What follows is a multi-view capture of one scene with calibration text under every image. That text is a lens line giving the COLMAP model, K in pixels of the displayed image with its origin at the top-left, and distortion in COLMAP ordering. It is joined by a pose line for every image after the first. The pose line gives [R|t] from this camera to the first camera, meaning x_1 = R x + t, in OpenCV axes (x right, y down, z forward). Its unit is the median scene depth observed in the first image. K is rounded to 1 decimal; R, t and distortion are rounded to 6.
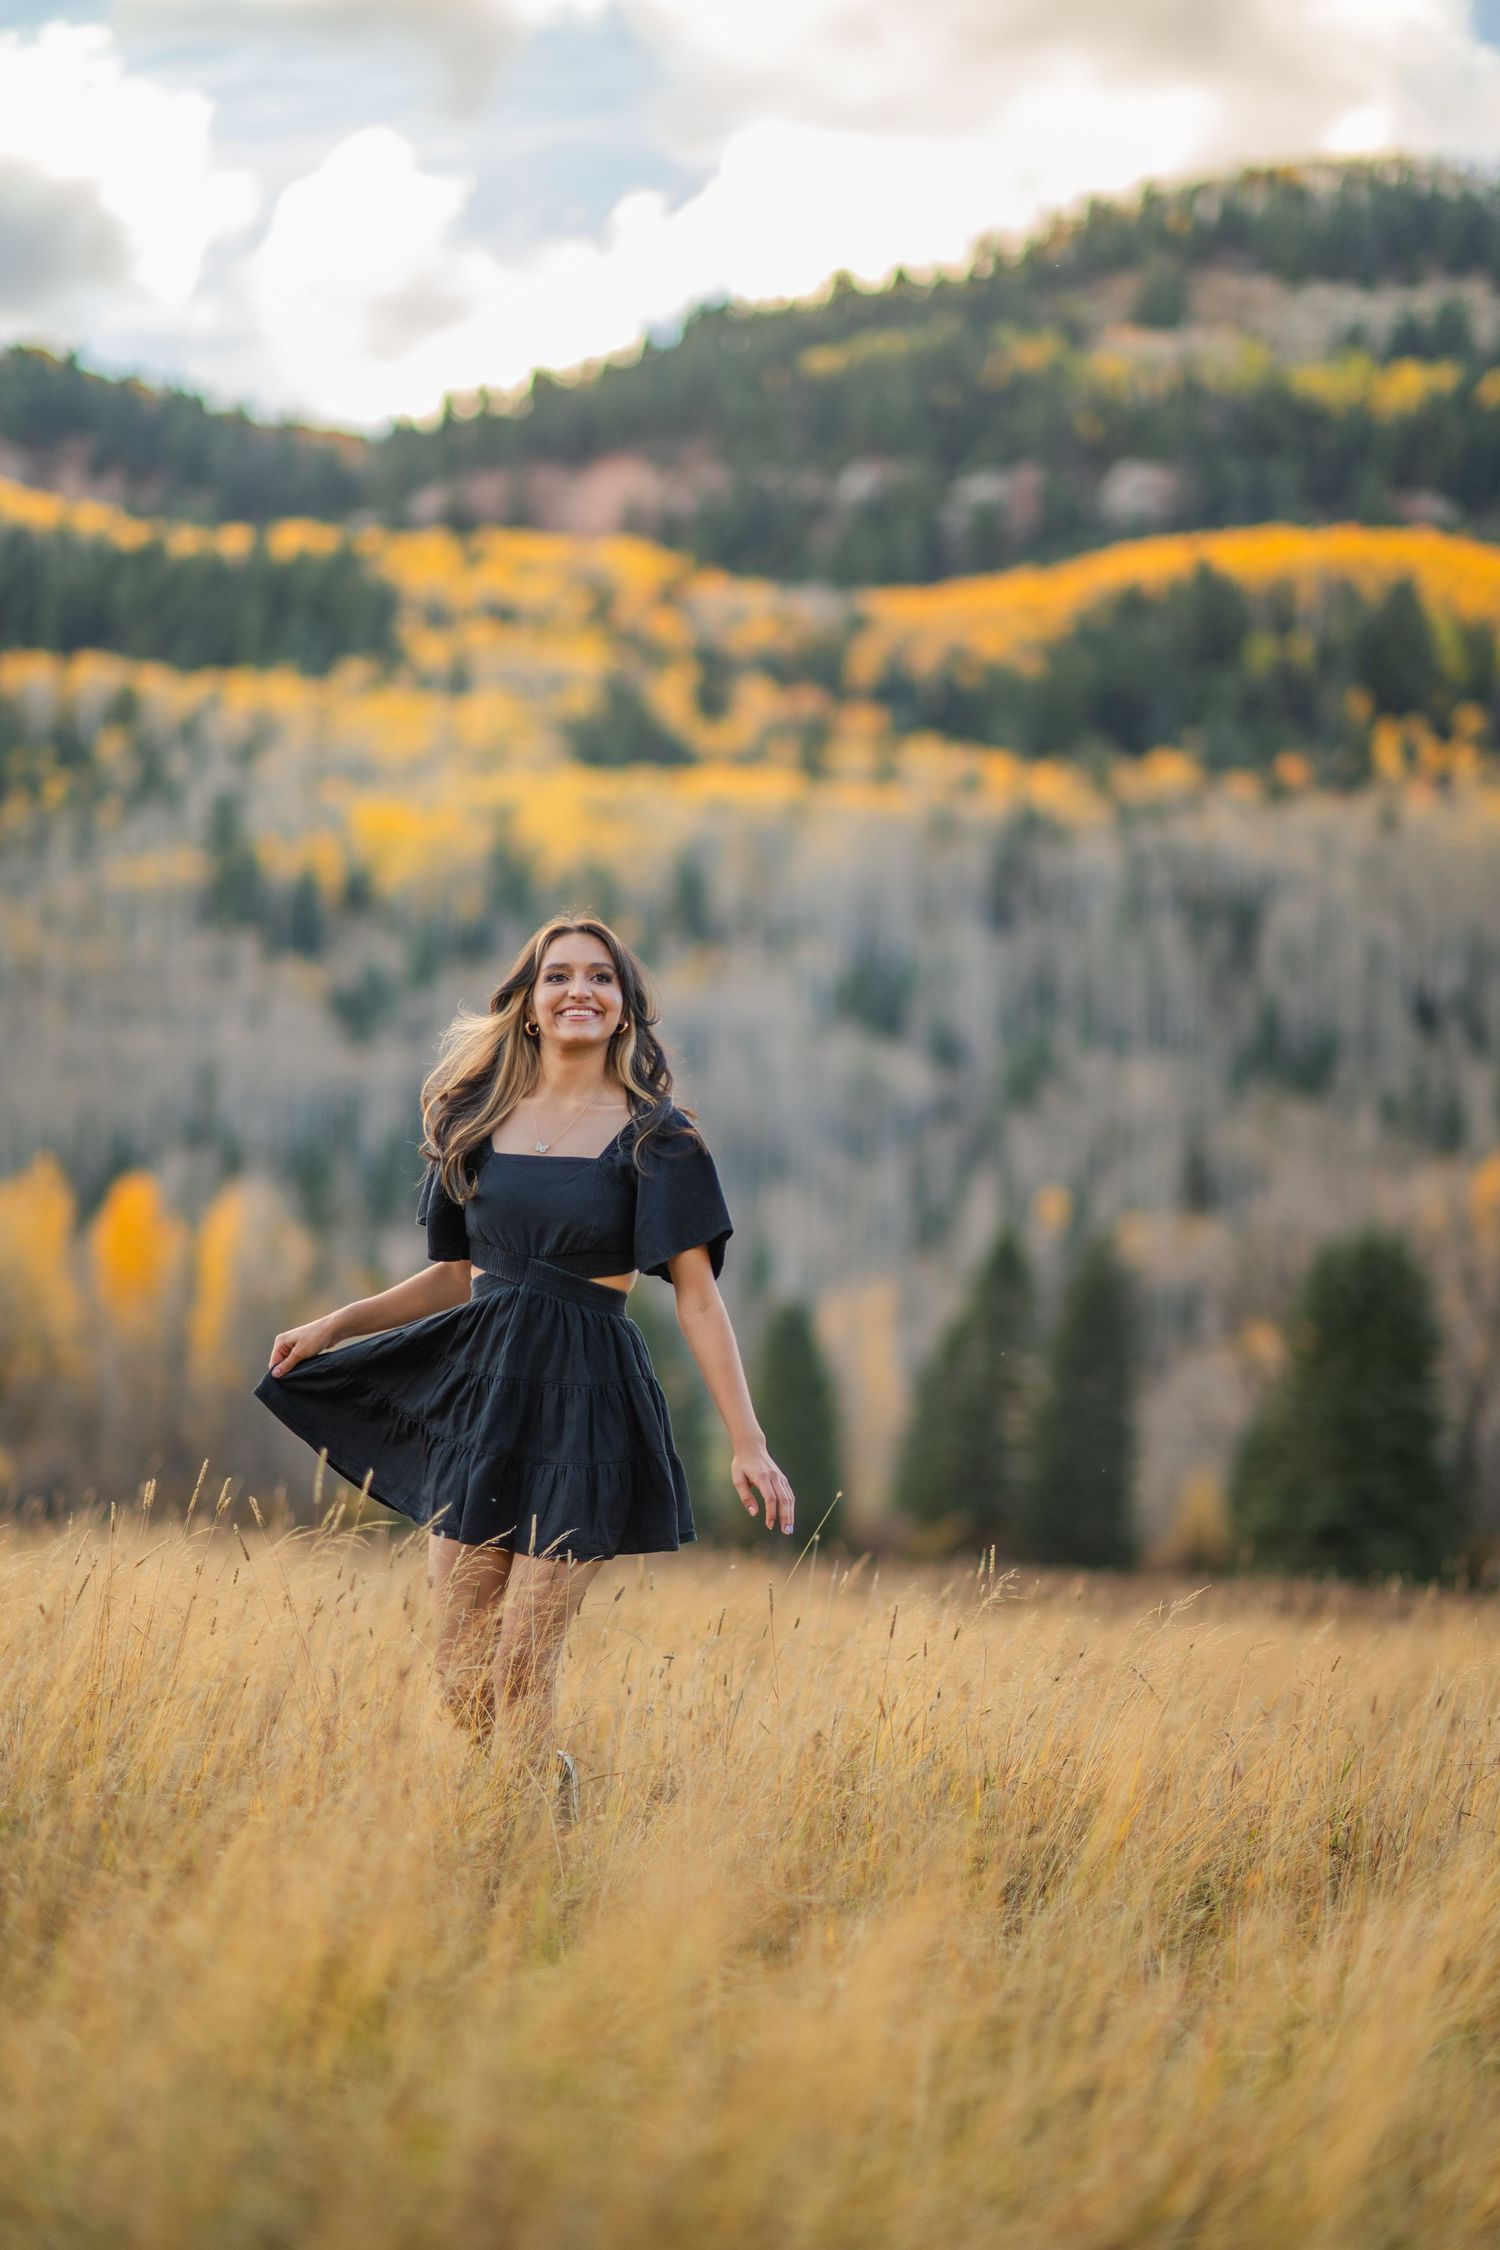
lens RADIAL K [[5445.3, 0, 762.8], [0, 5445.3, 1138.0], [0, 0, 1]] dist [-0.015059, 0.000000]
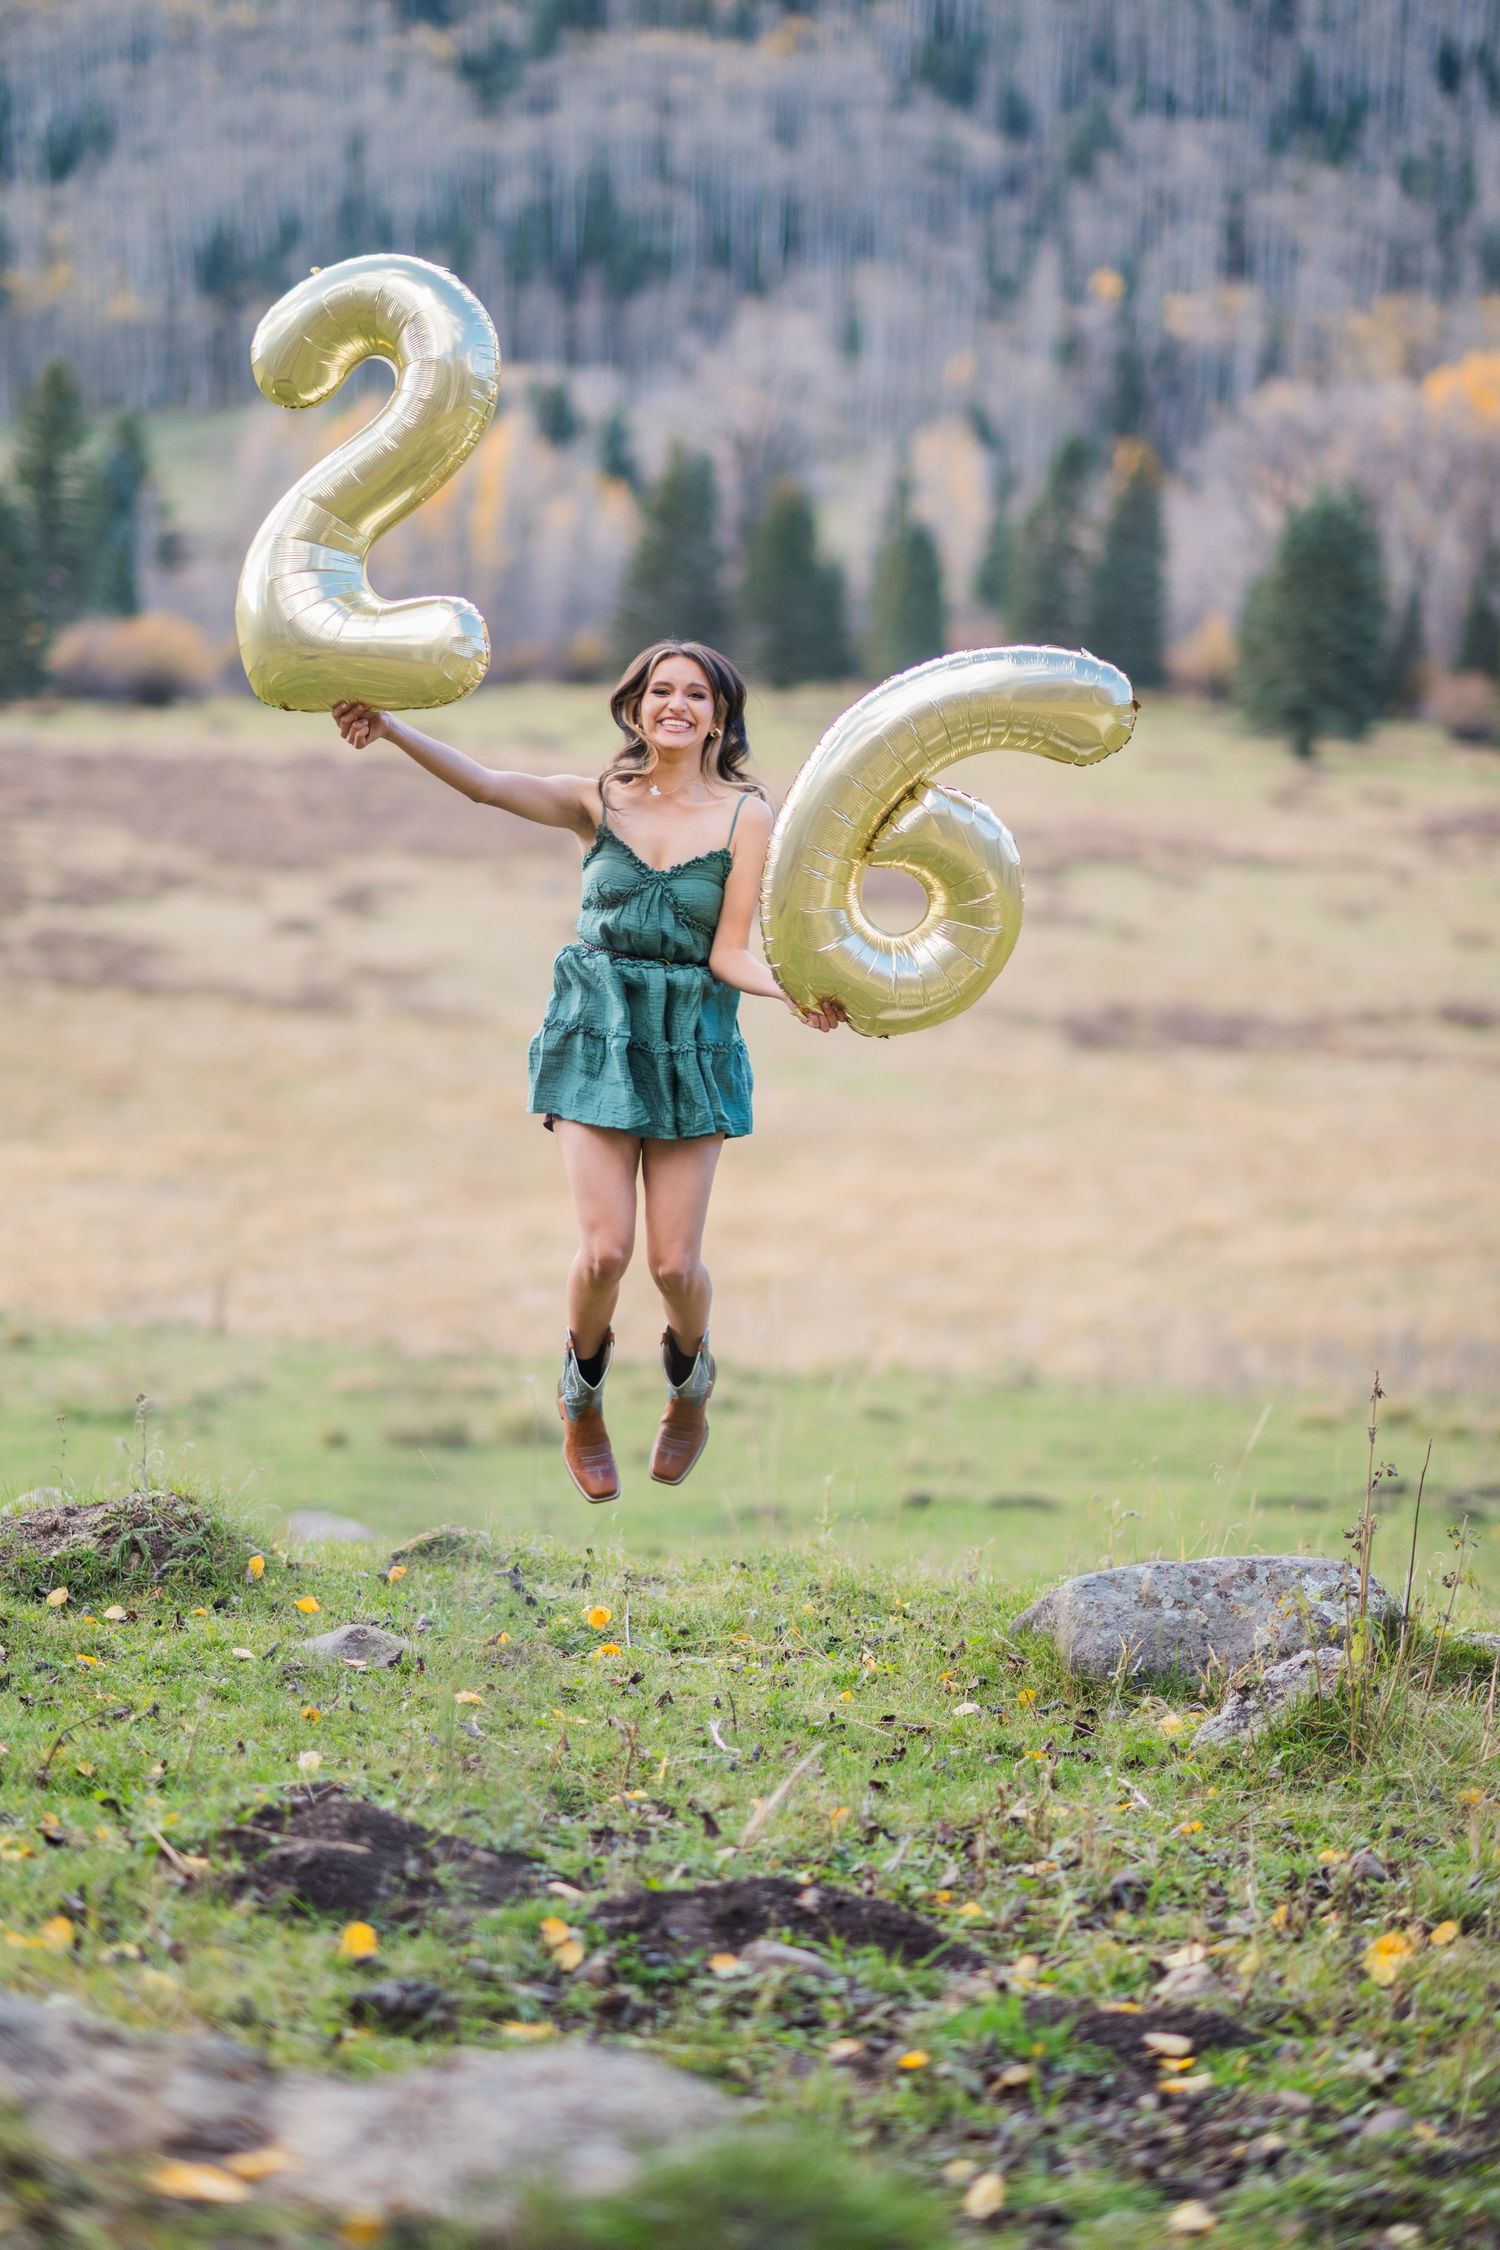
lens RADIAL K [[5445.3, 0, 807.9], [0, 5445.3, 1109.5], [0, 0, 1]] dist [-0.015059, 0.000000]
pose [[0.999995, 0.003026, -0.000008, -0.006765], [-0.002968, 0.981220, 0.192870, -0.026929], [0.000592, -0.192869, 0.981224, -0.113461]]
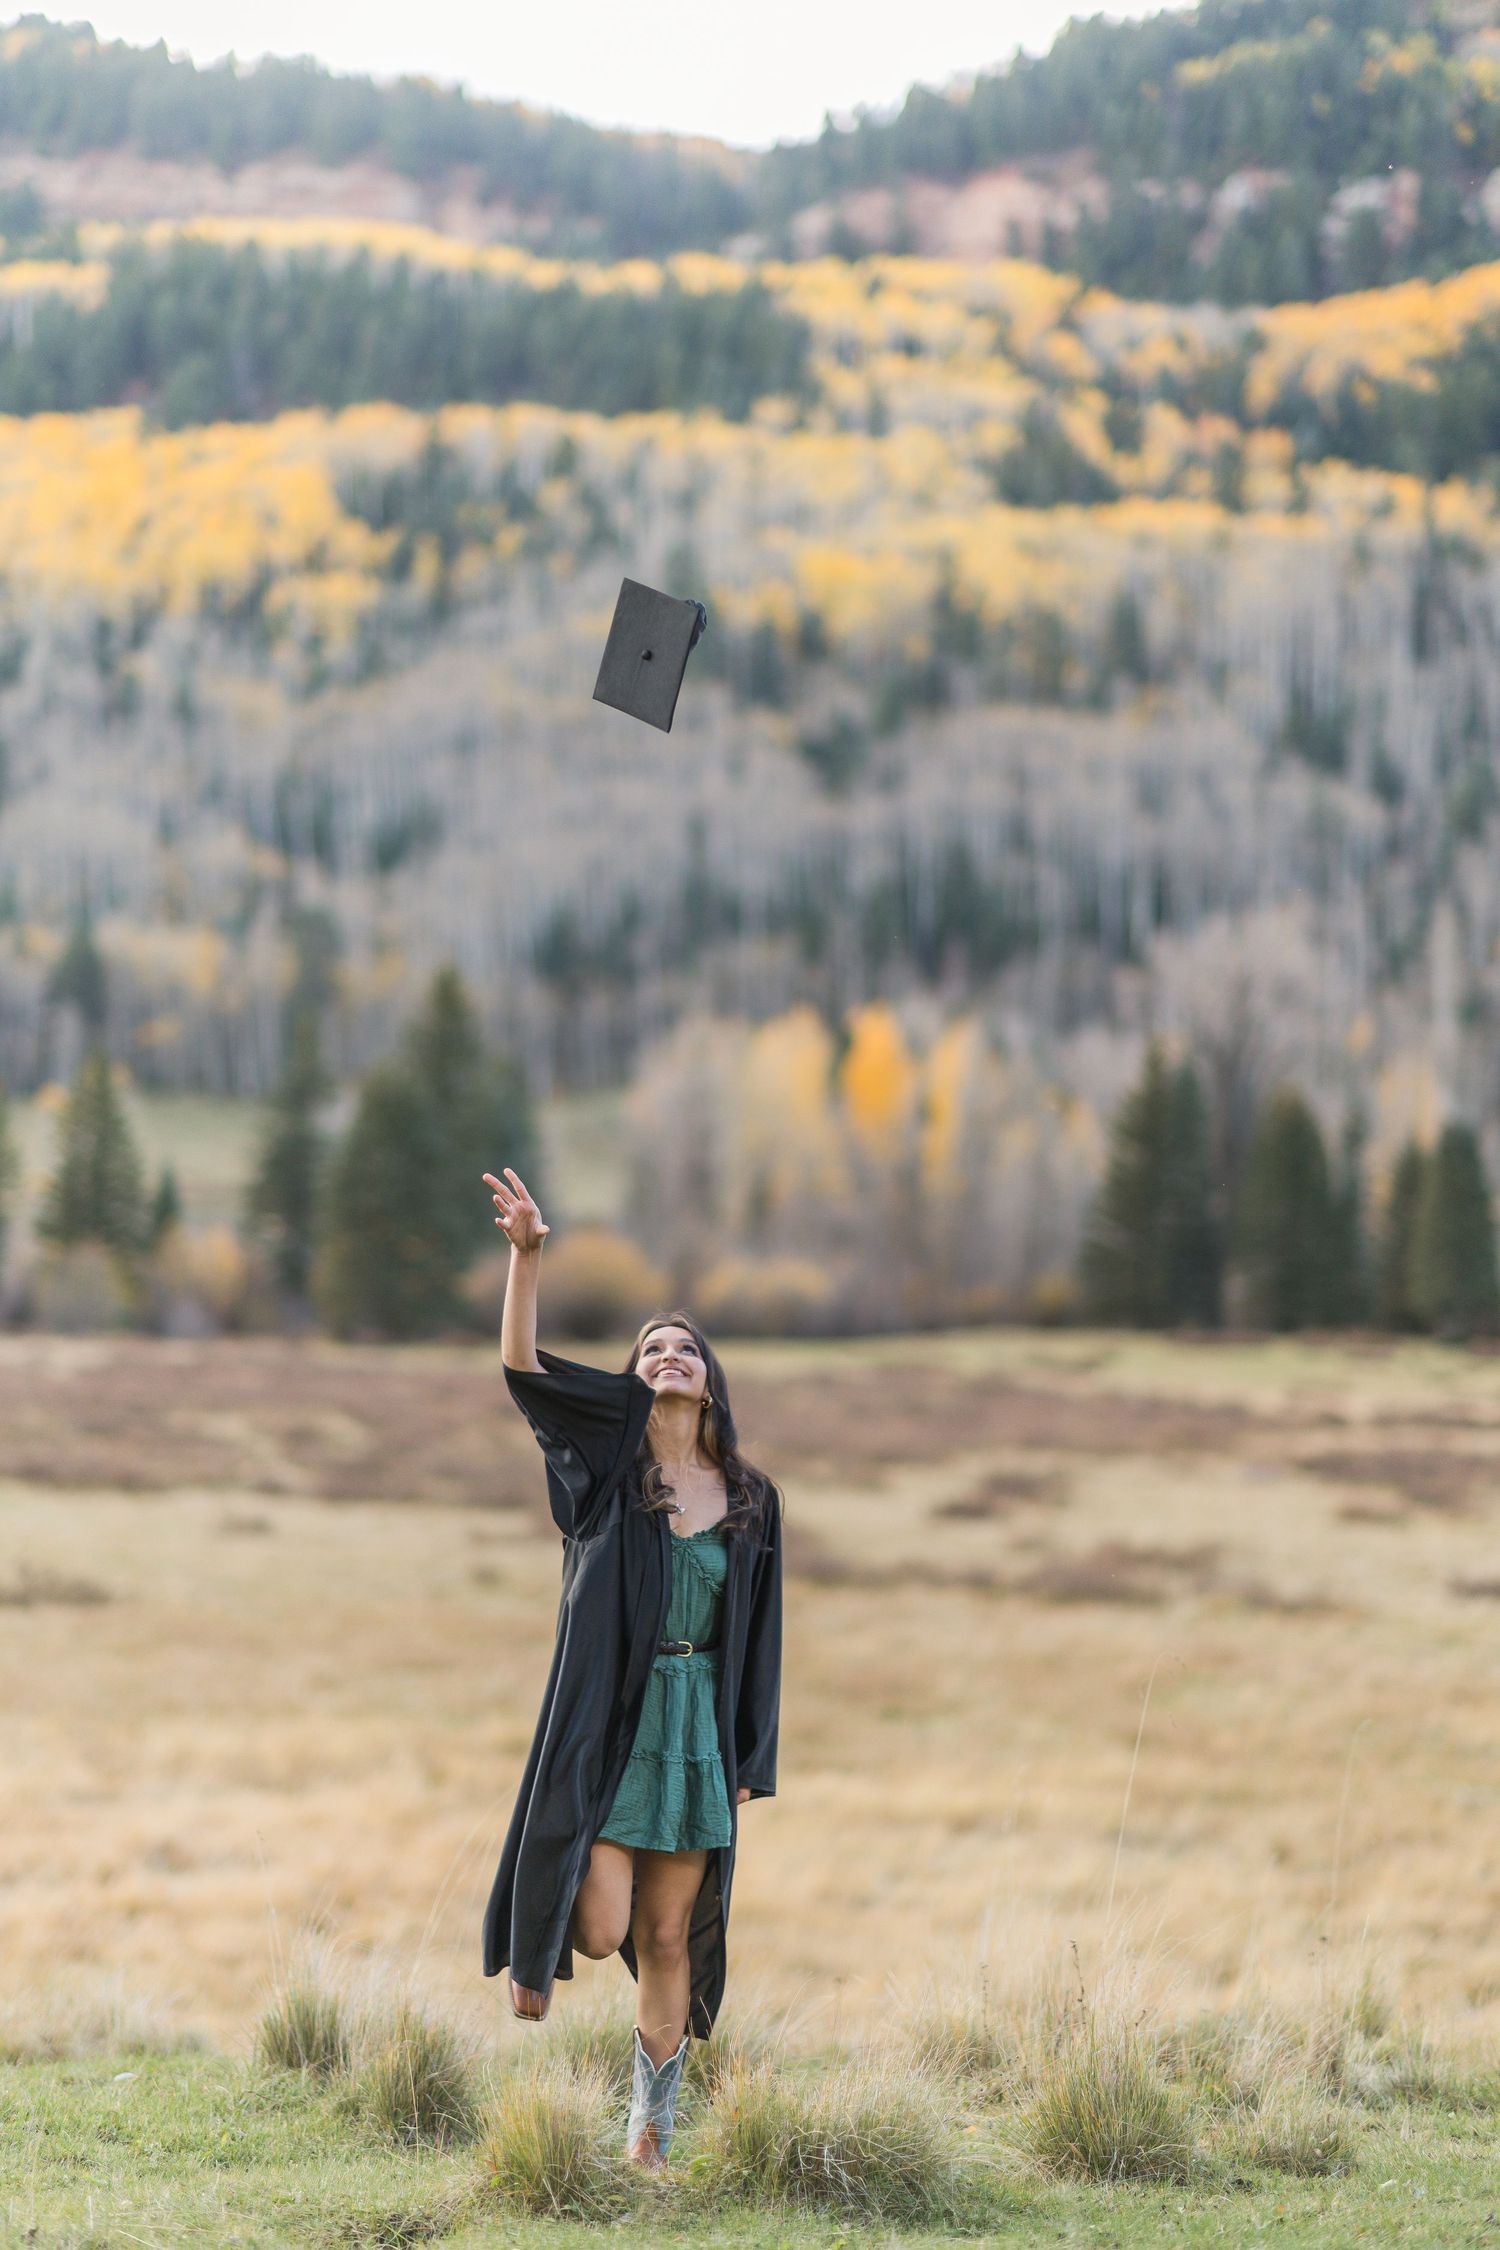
lens RADIAL K [[5445.3, 0, 725.8], [0, 5445.3, 1121.4], [0, 0, 1]] dist [-0.015059, 0.000000]
pose [[0.997542, -0.021440, -0.066713, -0.021740], [0.025317, 0.998006, 0.057822, -0.012770], [0.065340, -0.059369, 0.996095, -0.053021]]
